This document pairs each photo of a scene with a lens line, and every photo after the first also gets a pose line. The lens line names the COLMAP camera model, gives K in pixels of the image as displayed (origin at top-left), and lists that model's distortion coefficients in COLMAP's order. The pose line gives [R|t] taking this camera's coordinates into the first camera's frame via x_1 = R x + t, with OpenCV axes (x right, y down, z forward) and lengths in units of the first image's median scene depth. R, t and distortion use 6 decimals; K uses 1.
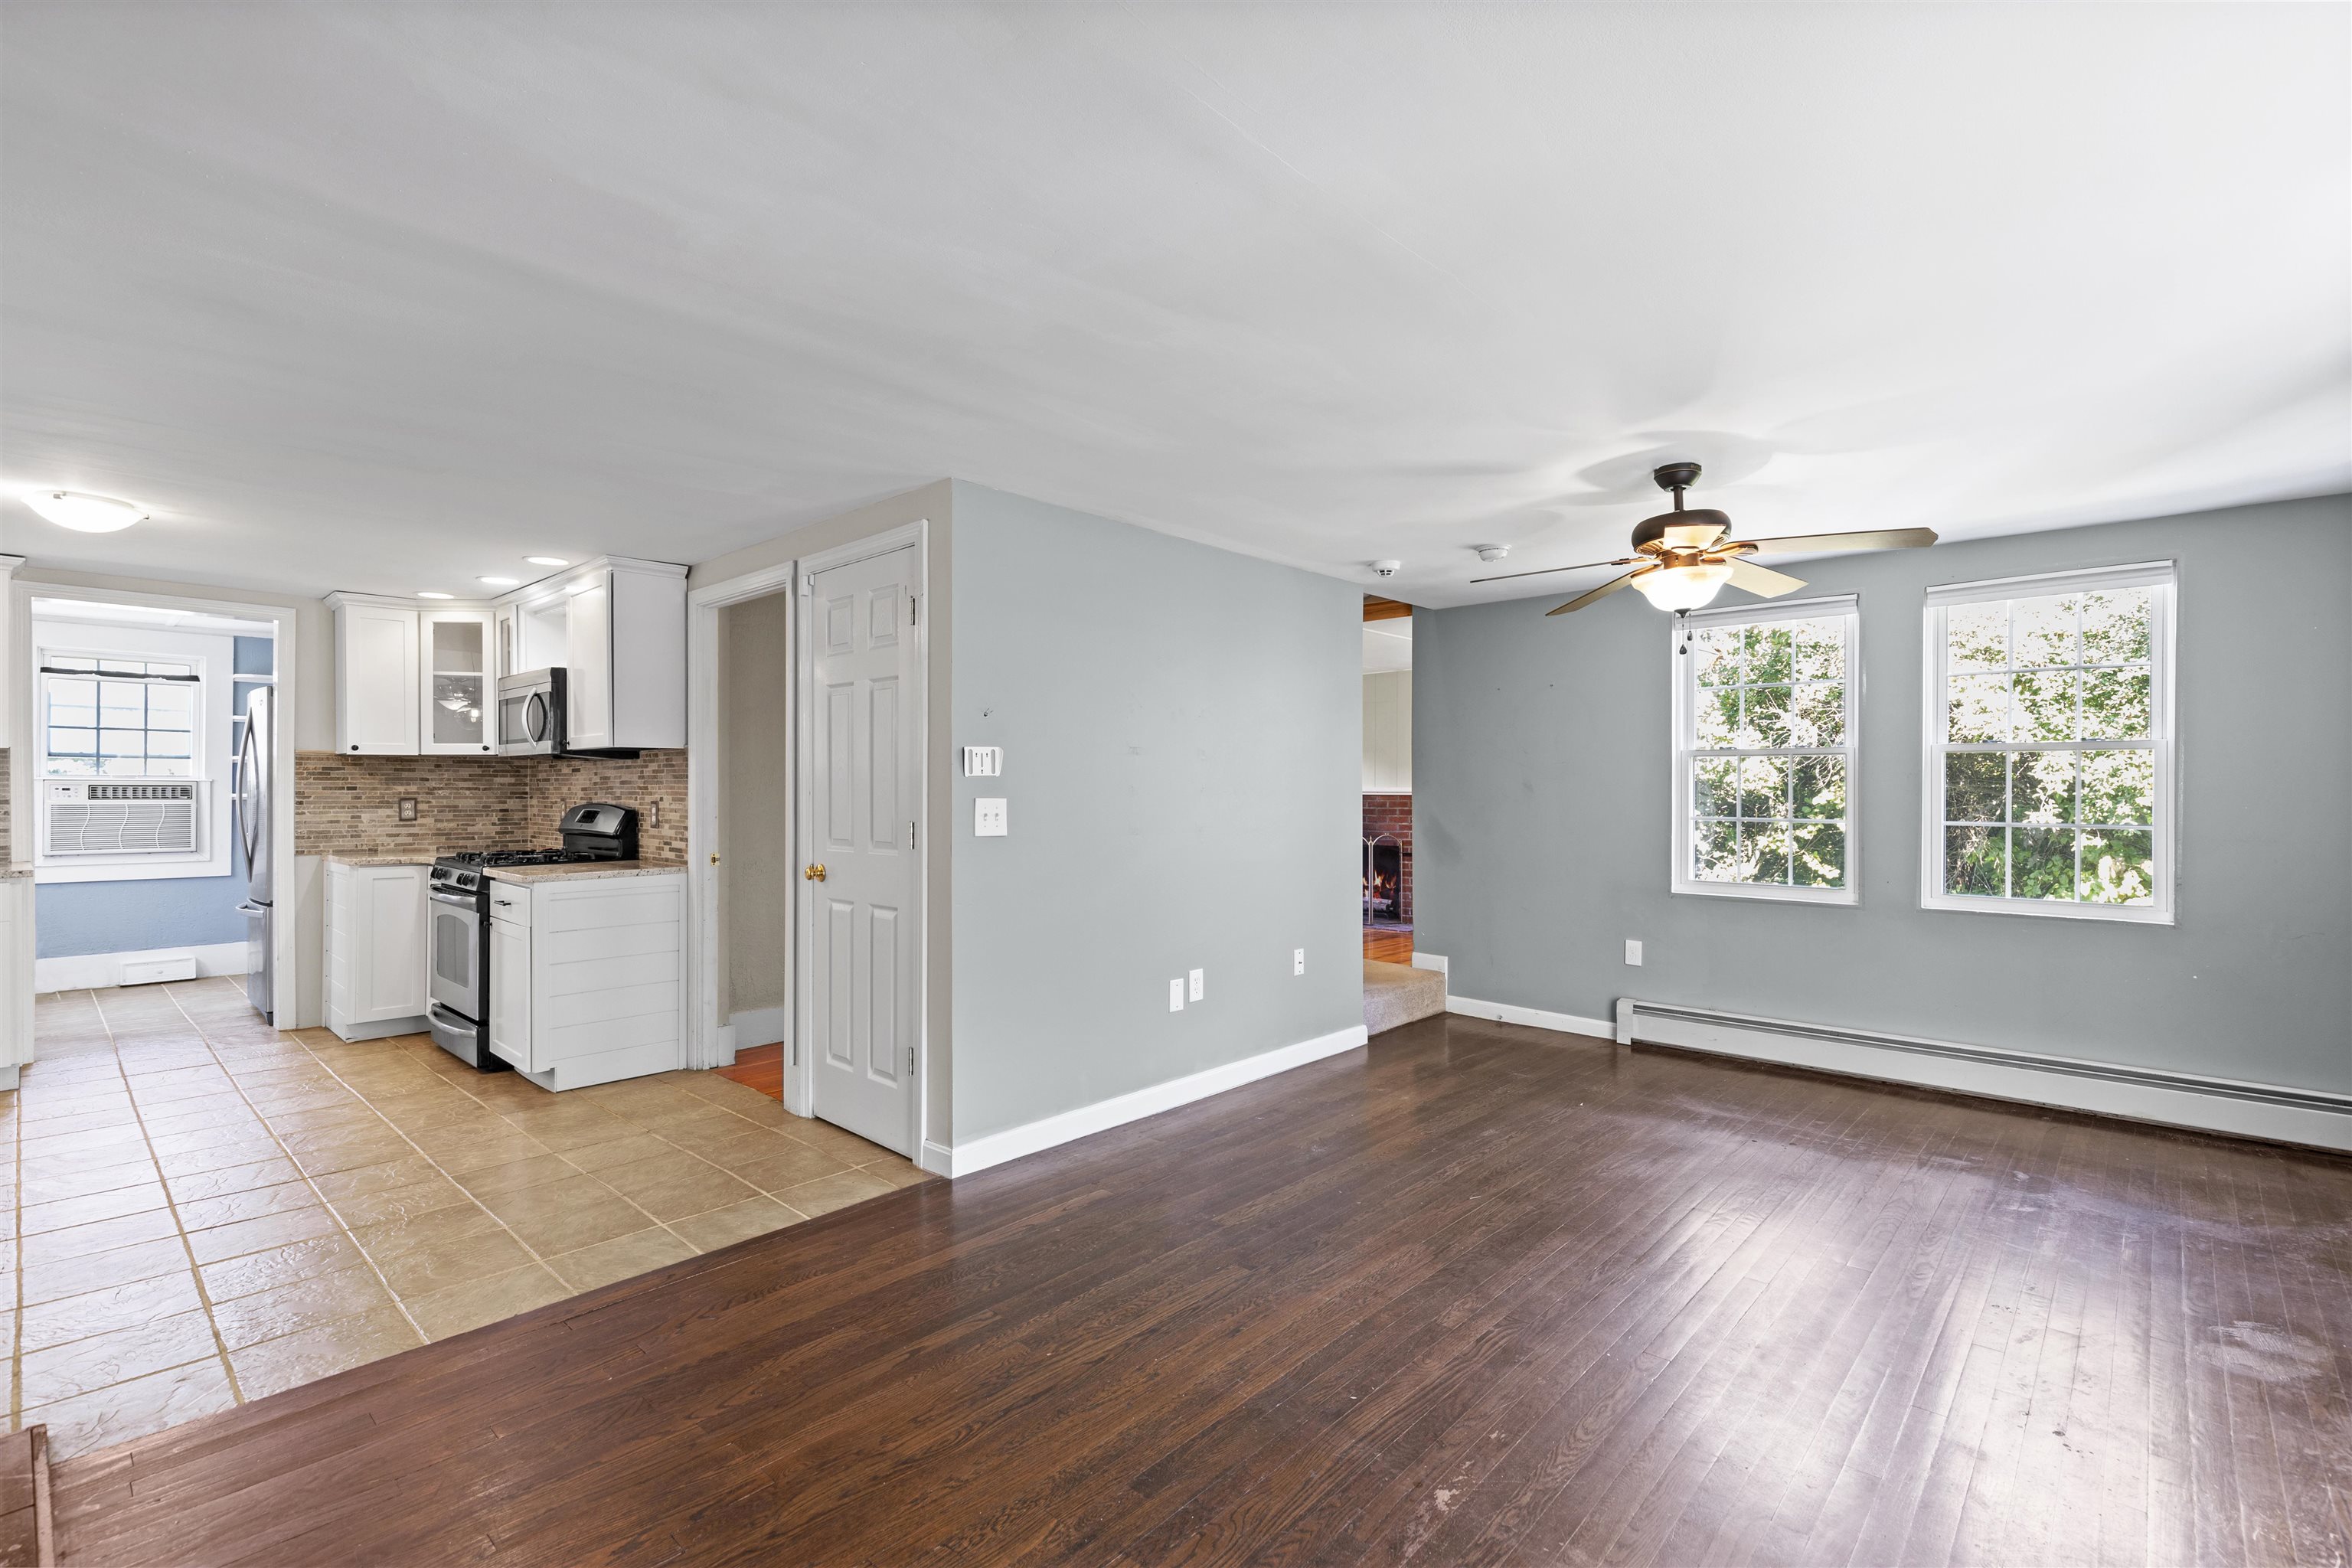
lens RADIAL K [[1072.0, 0, 1178.5], [0, 1072.0, 786.6], [0, 0, 1]] dist [0.010559, -0.000145]
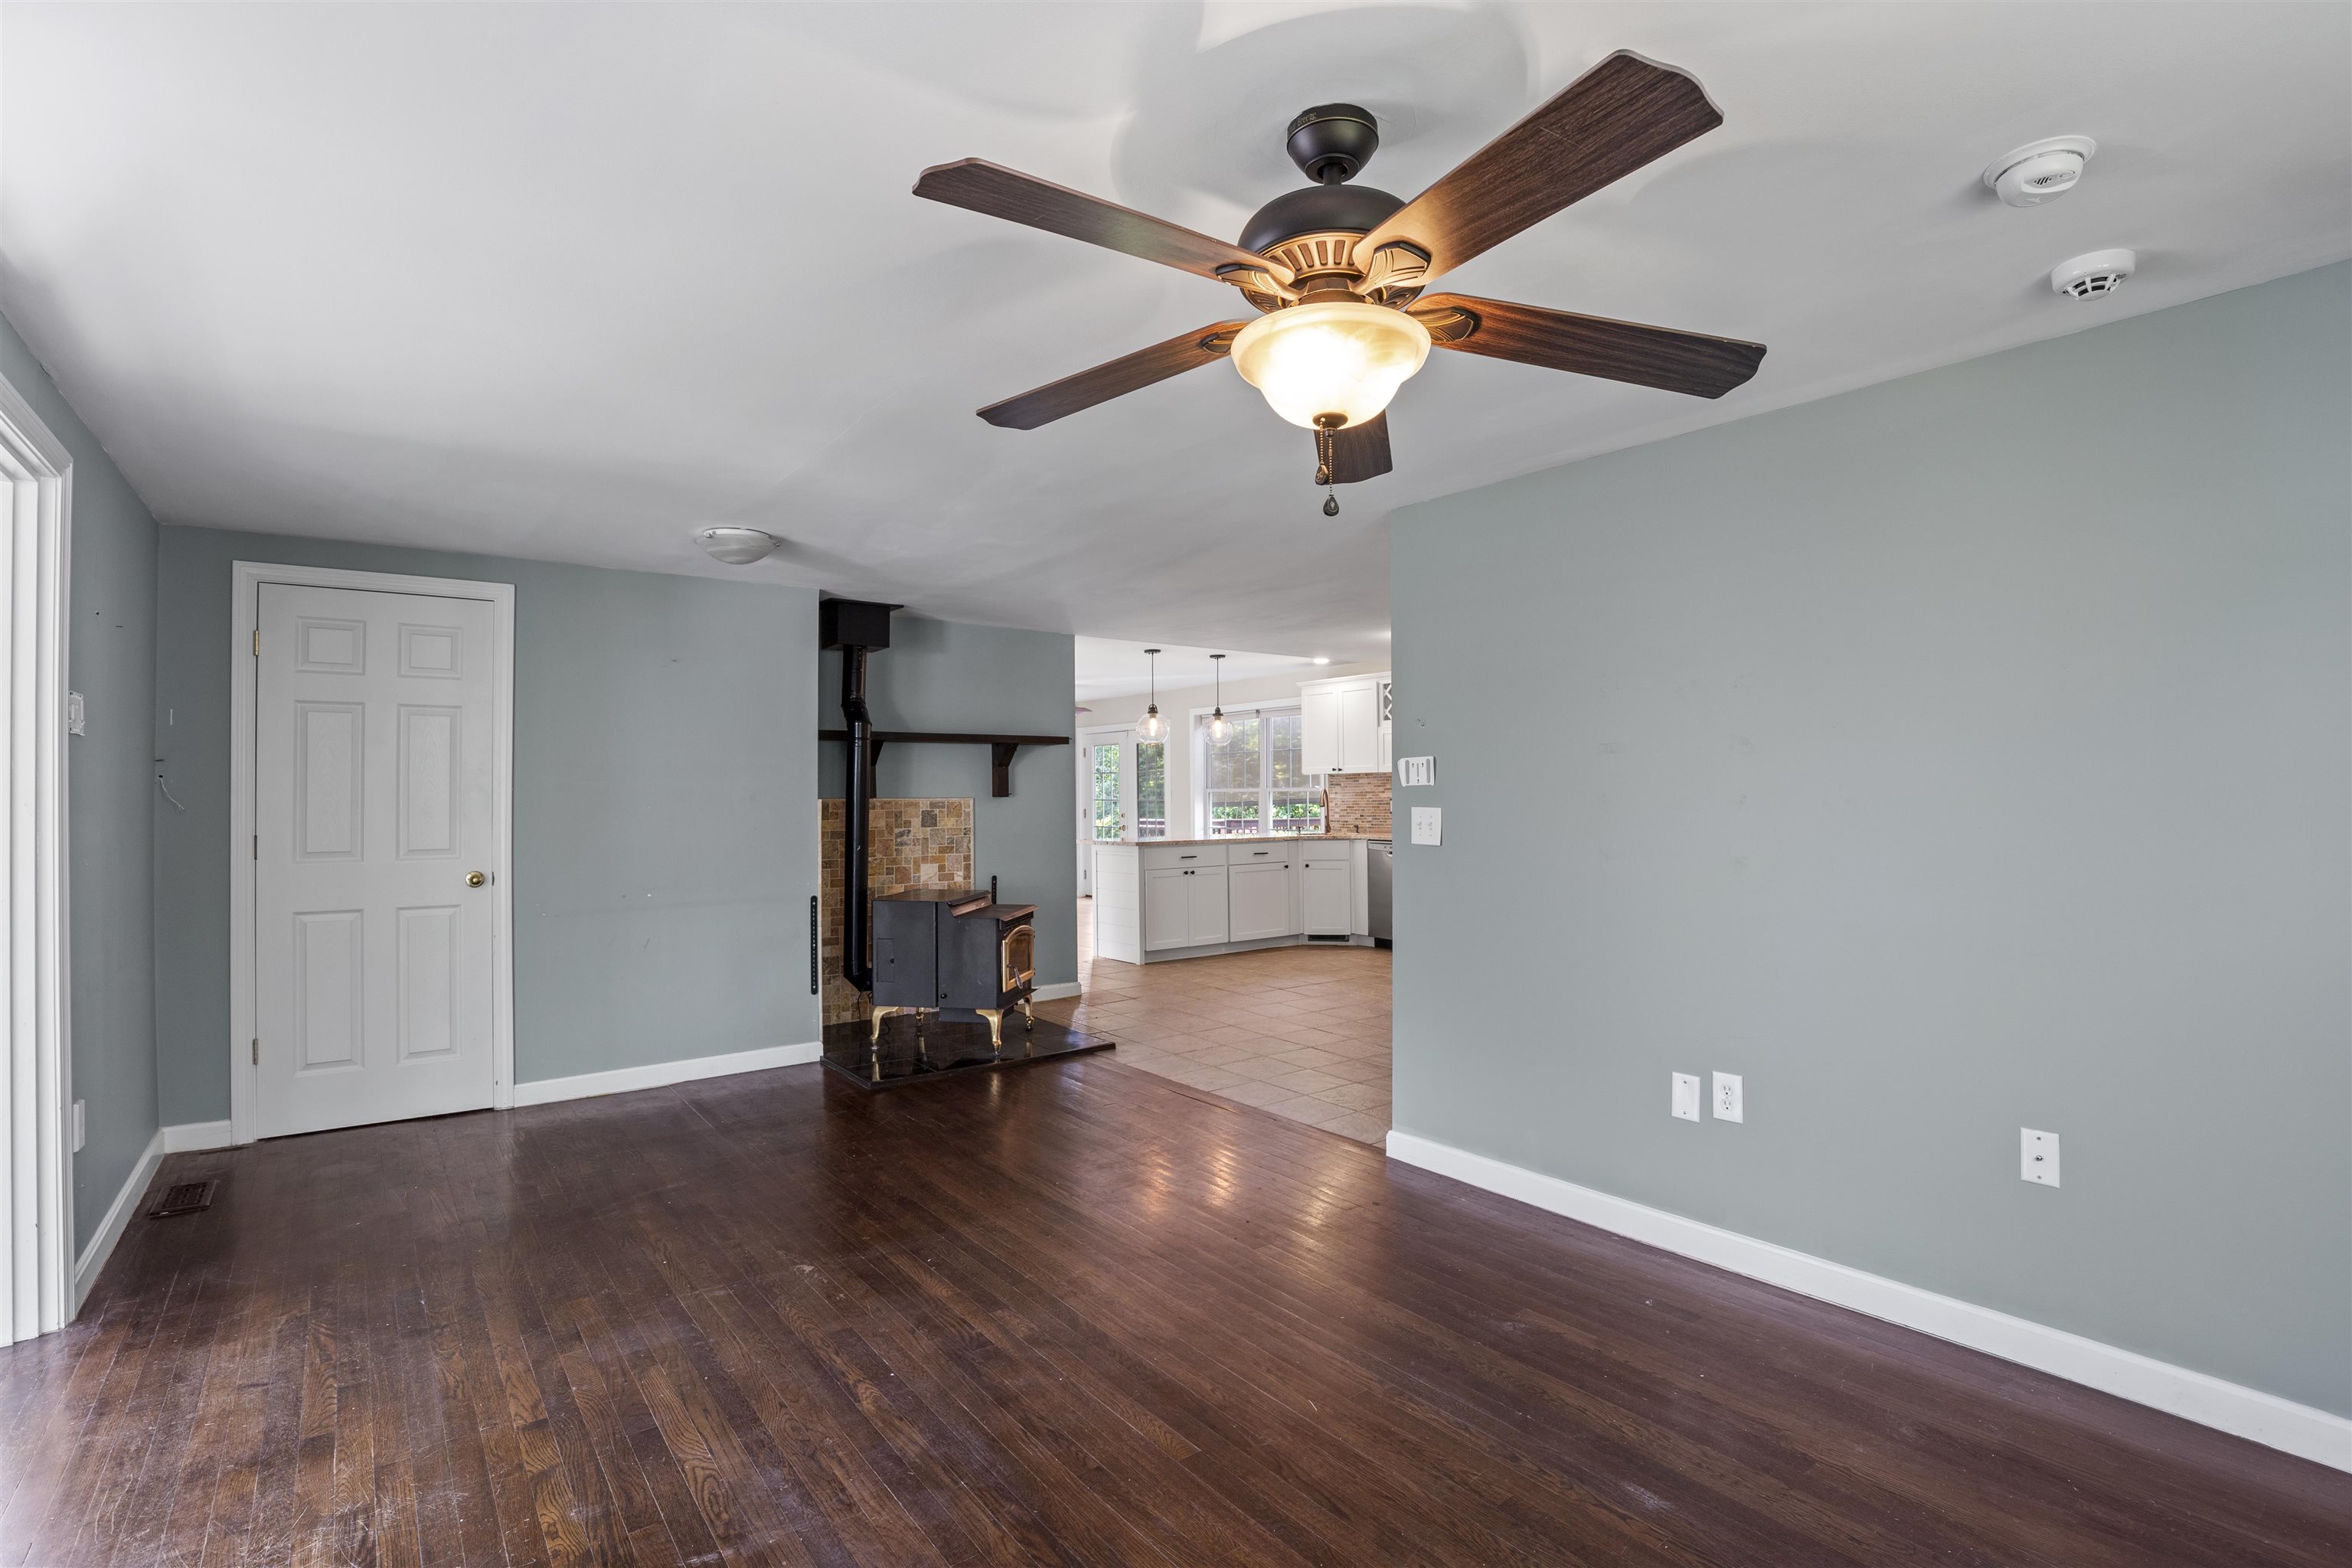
lens RADIAL K [[1087.9, 0, 1176.0], [0, 1087.9, 784.0], [0, 0, 1]] dist [-0.045934, -0.000047]
pose [[-0.176202, -0.005179, -0.984340, 0.549588], [0.006854, 0.999955, -0.006488, -0.003783], [0.984330, -0.007890, -0.176158, 0.595596]]
